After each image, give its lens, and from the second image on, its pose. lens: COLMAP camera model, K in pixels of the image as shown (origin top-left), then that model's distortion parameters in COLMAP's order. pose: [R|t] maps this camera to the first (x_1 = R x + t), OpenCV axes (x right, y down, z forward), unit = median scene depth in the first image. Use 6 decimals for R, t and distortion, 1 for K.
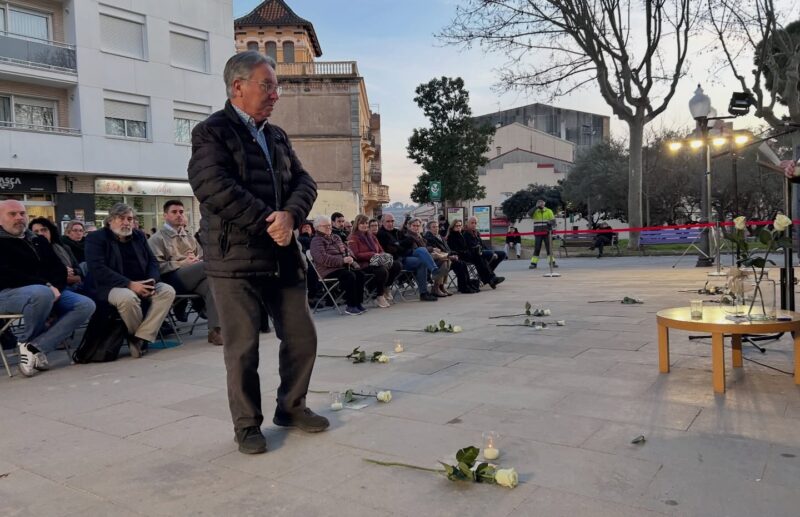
lens RADIAL K [[601.8, 0, 396.9], [0, 601.8, 266.7], [0, 0, 1]] dist [0.051783, -0.053108]
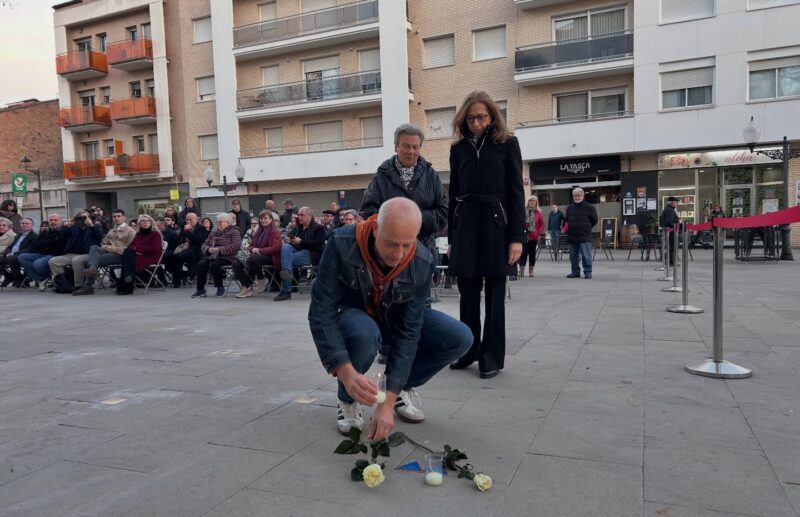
lens RADIAL K [[601.8, 0, 405.0], [0, 601.8, 255.9], [0, 0, 1]] dist [0.051783, -0.053108]
pose [[0.246623, 0.073537, -0.966317, 0.394028], [-0.035462, 0.997134, 0.066832, -0.031988], [0.968463, 0.017785, 0.248524, 0.361949]]
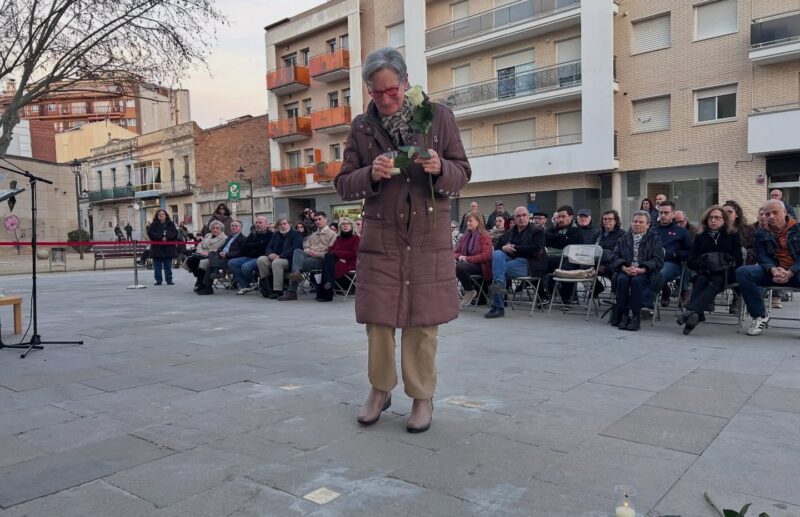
lens RADIAL K [[601.8, 0, 407.9], [0, 601.8, 264.1], [0, 0, 1]] dist [0.051783, -0.053108]
pose [[-0.038651, 0.080474, -0.996007, 0.329678], [-0.034534, 0.996049, 0.081817, -0.028834], [0.998656, 0.037558, -0.035720, 0.346637]]
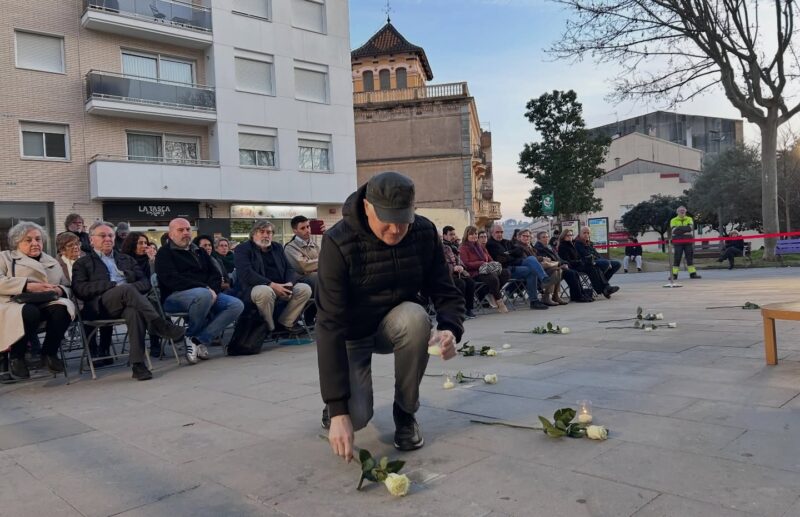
lens RADIAL K [[601.8, 0, 395.8], [0, 601.8, 263.5], [0, 0, 1]] dist [0.051783, -0.053108]
pose [[0.982178, -0.016051, -0.187269, 0.002792], [0.009144, 0.999248, -0.037690, 0.006248], [0.187733, 0.035306, 0.981585, -0.020228]]
